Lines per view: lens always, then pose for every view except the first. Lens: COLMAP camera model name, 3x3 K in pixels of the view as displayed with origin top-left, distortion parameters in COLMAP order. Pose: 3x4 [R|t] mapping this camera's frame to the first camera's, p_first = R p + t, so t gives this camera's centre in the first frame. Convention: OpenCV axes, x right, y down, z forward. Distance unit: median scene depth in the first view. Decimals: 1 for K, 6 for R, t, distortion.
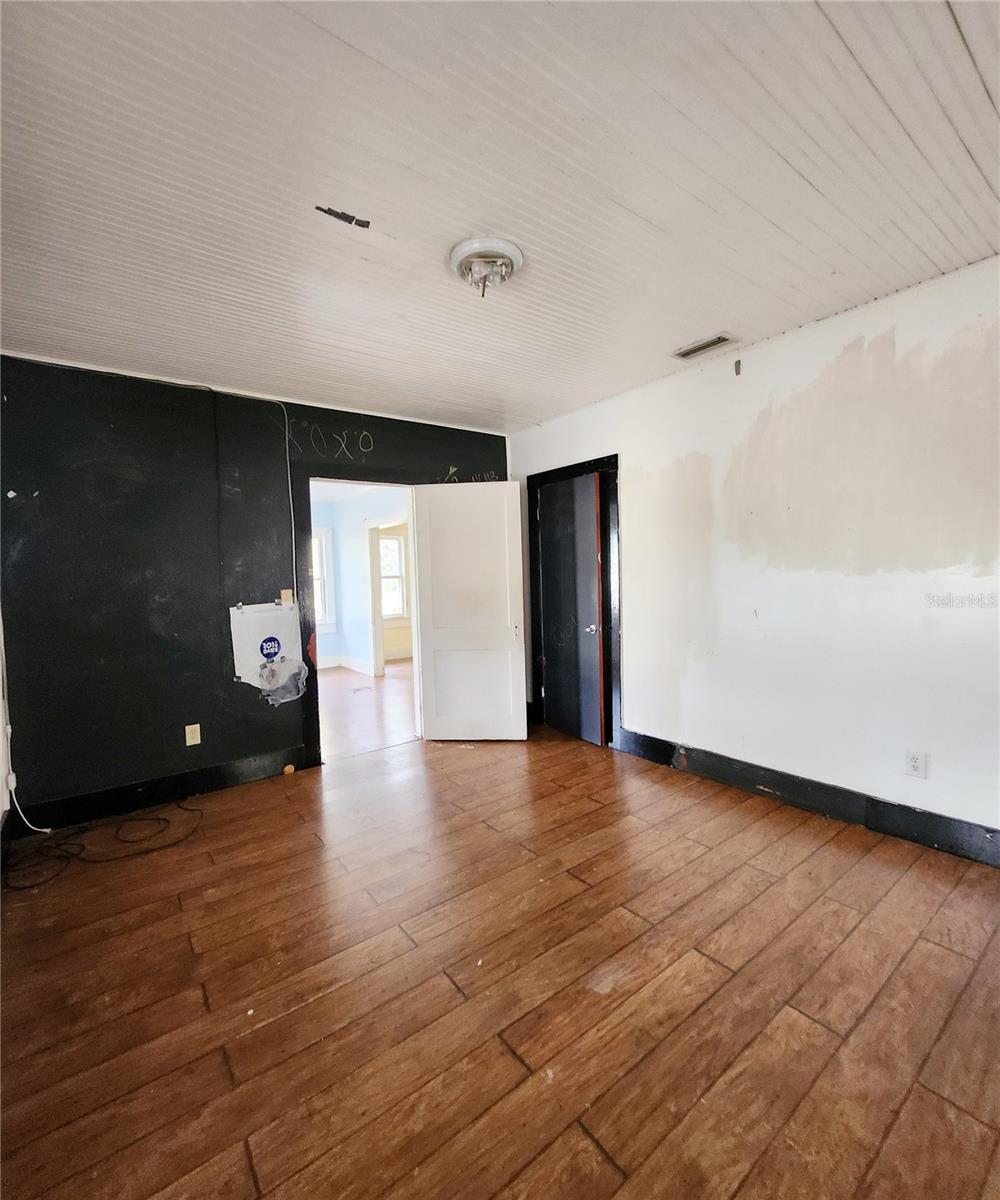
lens RADIAL K [[526.4, 0, 506.2], [0, 526.4, 604.0], [0, 0, 1]] dist [-0.002066, 0.000518]
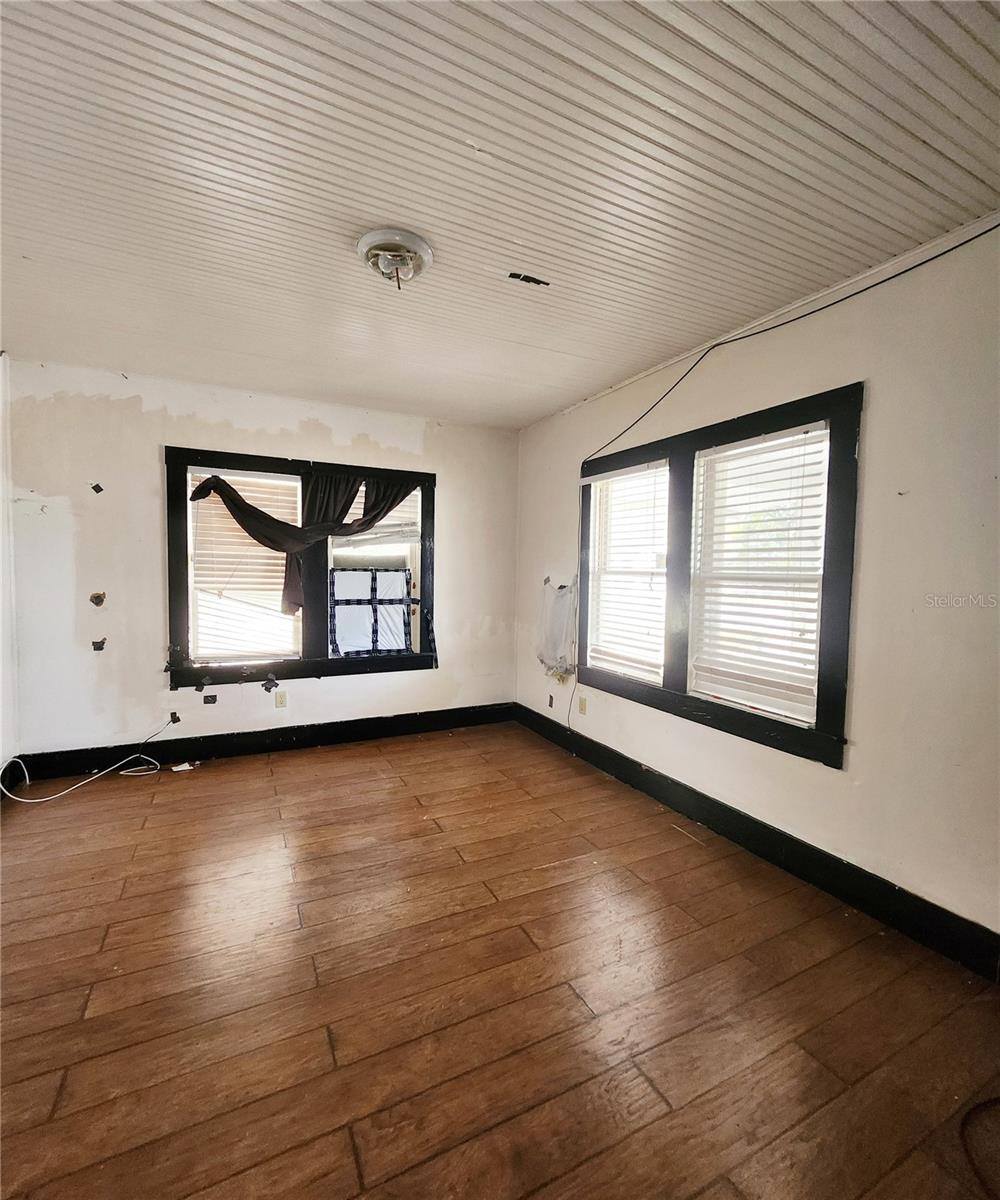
lens RADIAL K [[526.4, 0, 493.1], [0, 526.4, 599.9], [0, 0, 1]] dist [-0.002066, 0.000518]
pose [[-0.978746, -0.001088, 0.205072, -0.500946], [0.021743, 0.993799, 0.109049, -0.140523], [-0.203919, 0.111190, -0.972653, 2.392852]]
